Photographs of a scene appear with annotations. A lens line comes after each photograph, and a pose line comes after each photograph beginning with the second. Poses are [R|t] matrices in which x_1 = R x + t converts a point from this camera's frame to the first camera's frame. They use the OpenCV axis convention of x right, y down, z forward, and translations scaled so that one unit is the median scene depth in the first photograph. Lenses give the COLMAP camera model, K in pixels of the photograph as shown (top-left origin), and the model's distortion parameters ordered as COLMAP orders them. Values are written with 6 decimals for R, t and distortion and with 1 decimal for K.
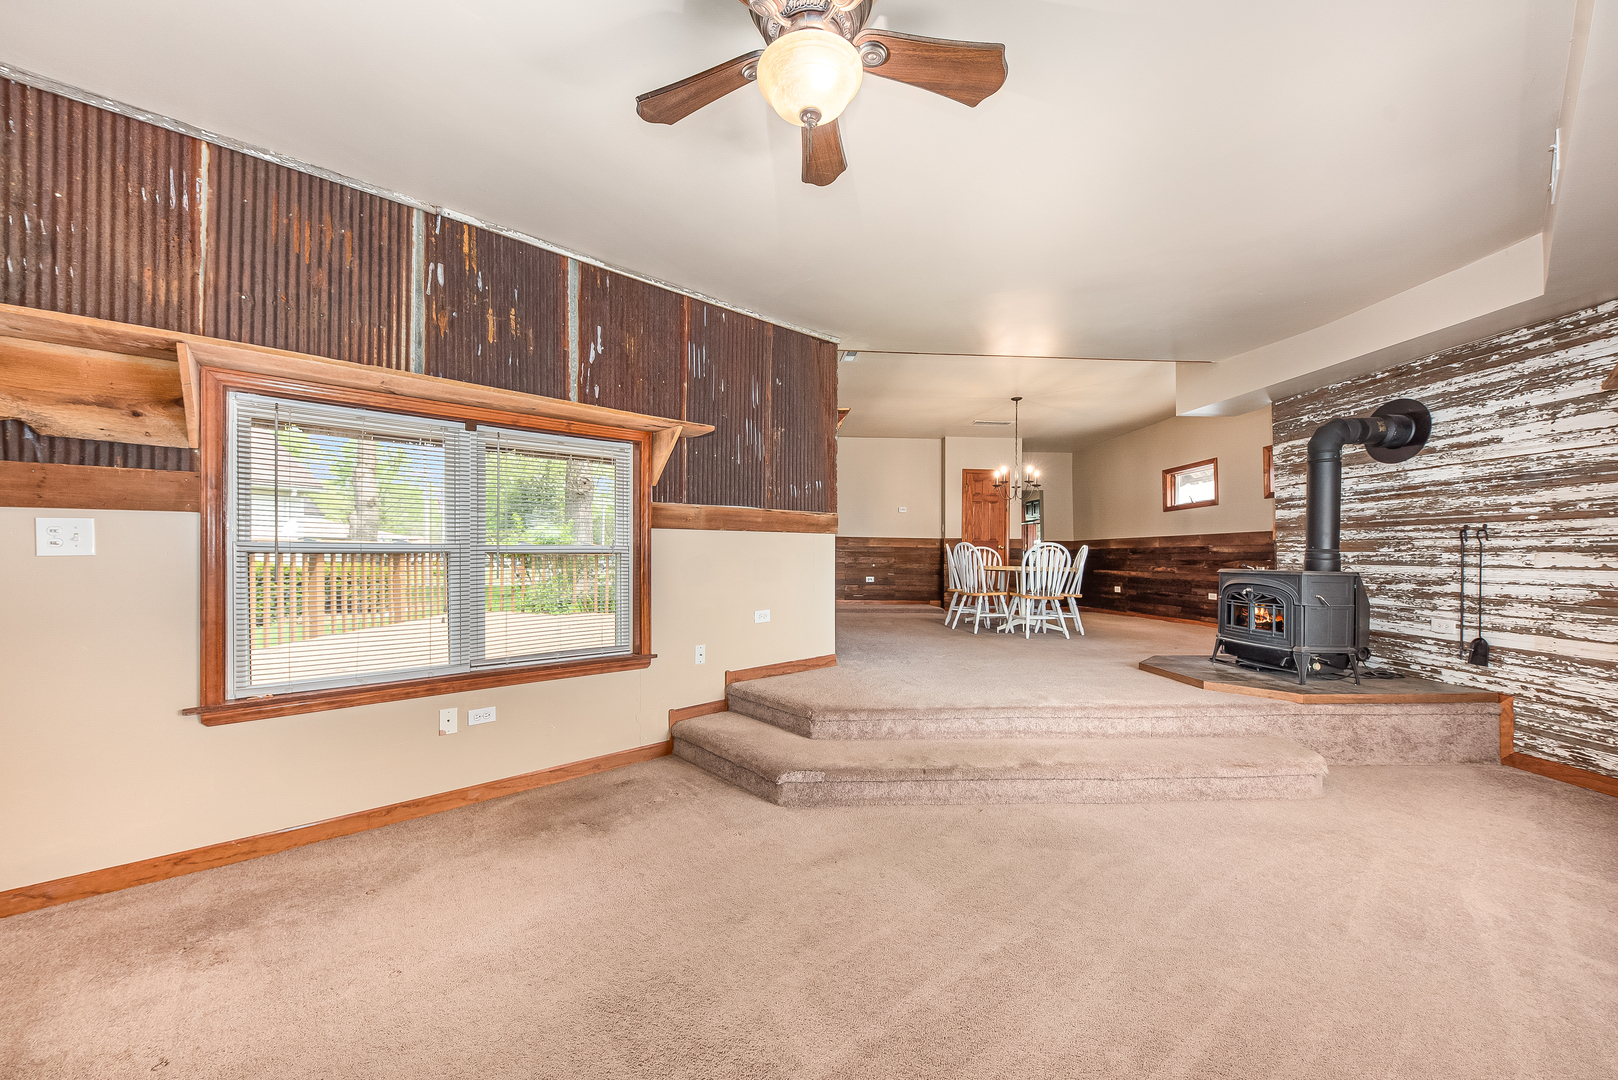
lens RADIAL K [[579.8, 0, 785.3], [0, 579.8, 557.2], [0, 0, 1]] dist [-0.006740, -0.001260]
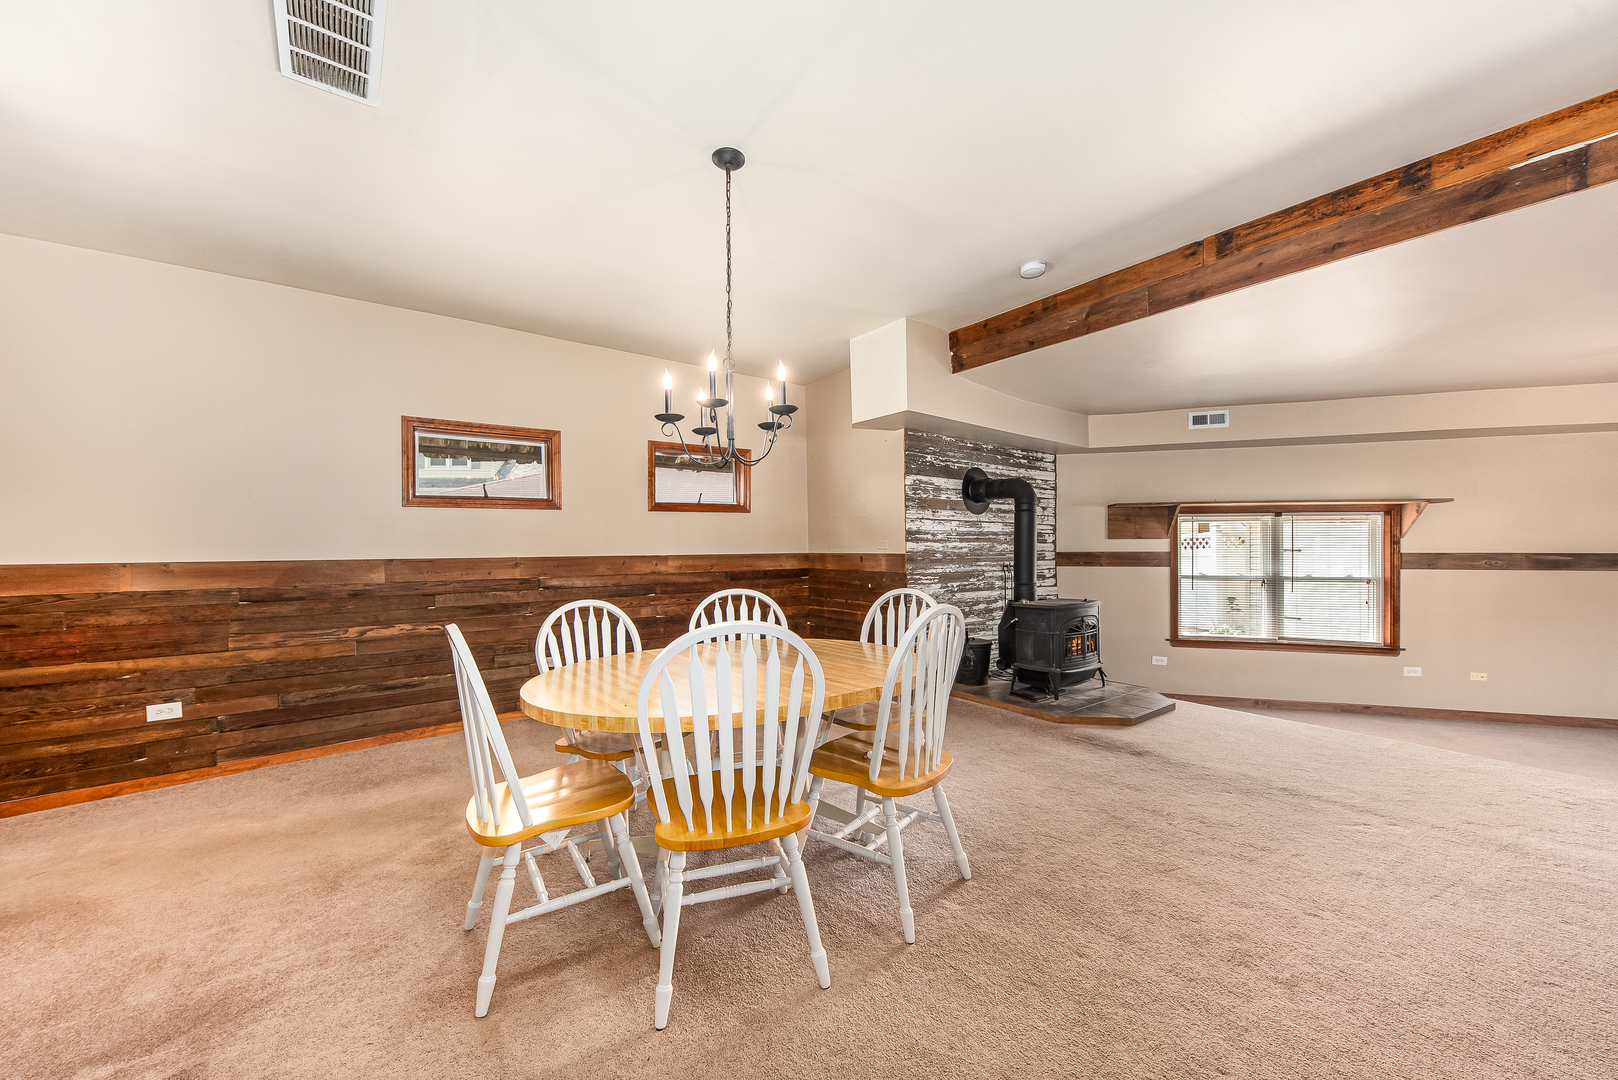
lens RADIAL K [[579.8, 0, 796.3], [0, 579.8, 539.9], [0, 0, 1]] dist [-0.006740, -0.001260]
pose [[-0.571307, 0.007781, 0.820700, 0.214797], [0.004900, 0.999970, -0.006070, -0.107954], [-0.820722, 0.000553, -0.571328, 2.305125]]
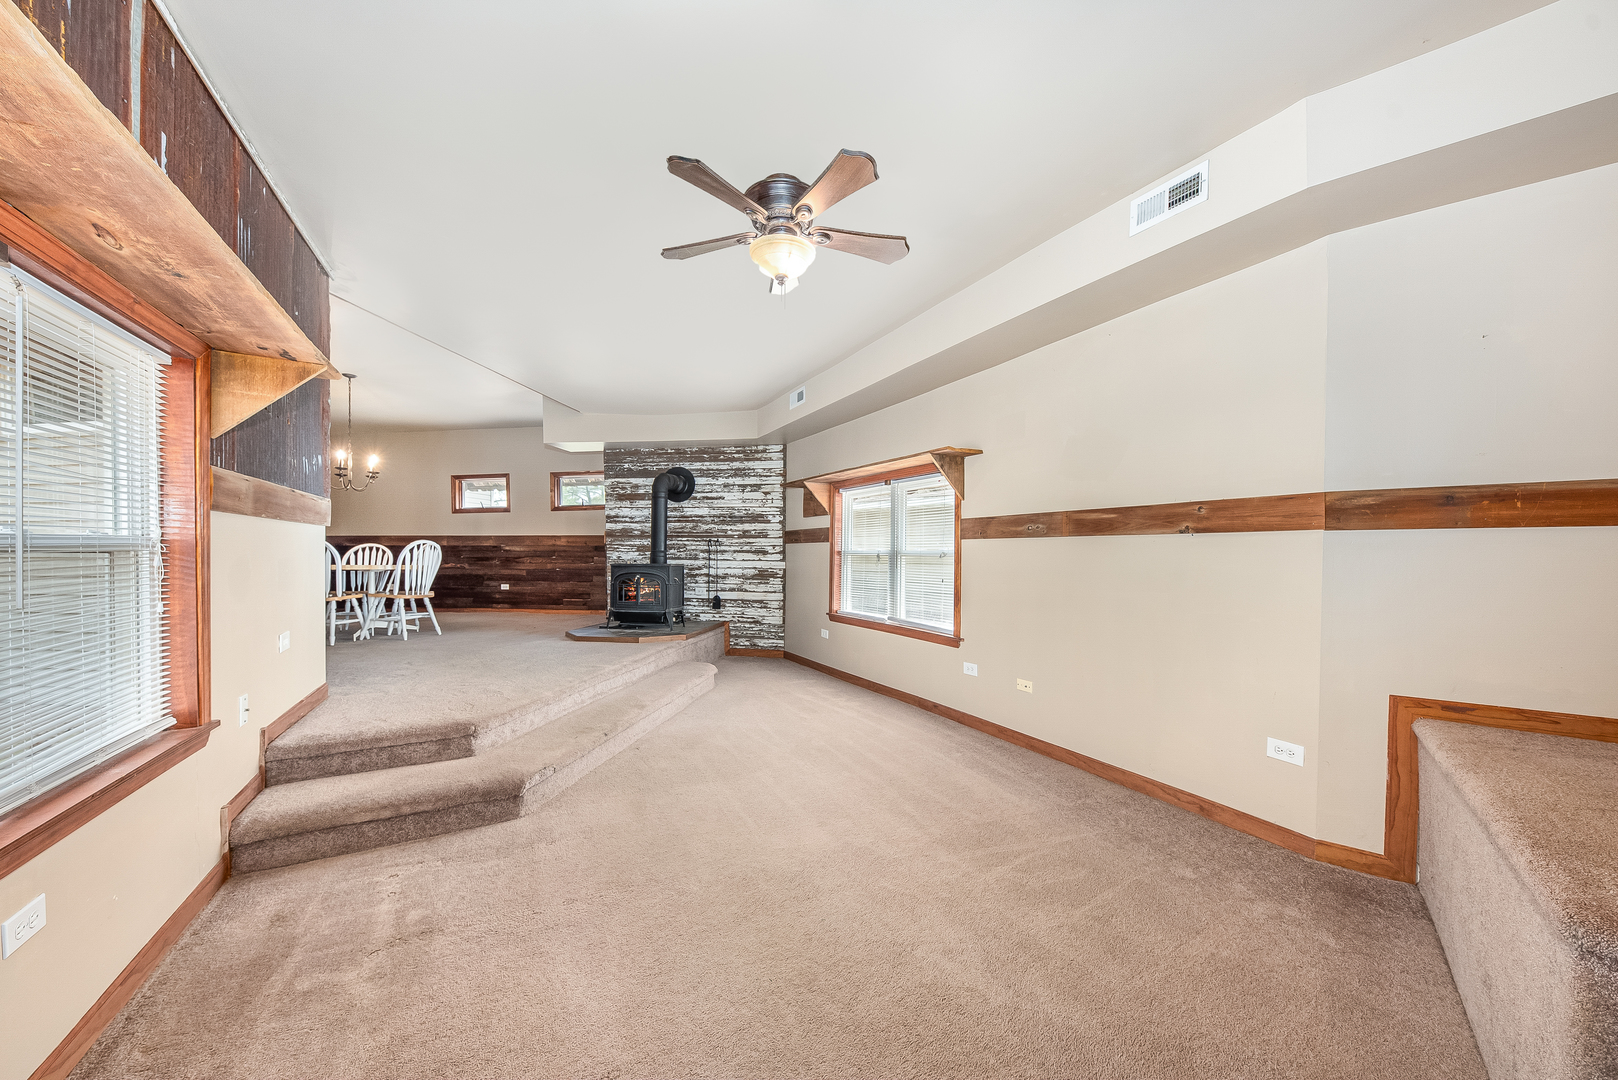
lens RADIAL K [[579.8, 0, 812.8], [0, 579.8, 555.3], [0, 0, 1]] dist [-0.006740, -0.001260]
pose [[0.187346, -0.003143, 0.982289, -0.680631], [-0.000190, 0.999995, 0.003236, -0.006099], [-0.982294, -0.000793, 0.187345, 0.275363]]
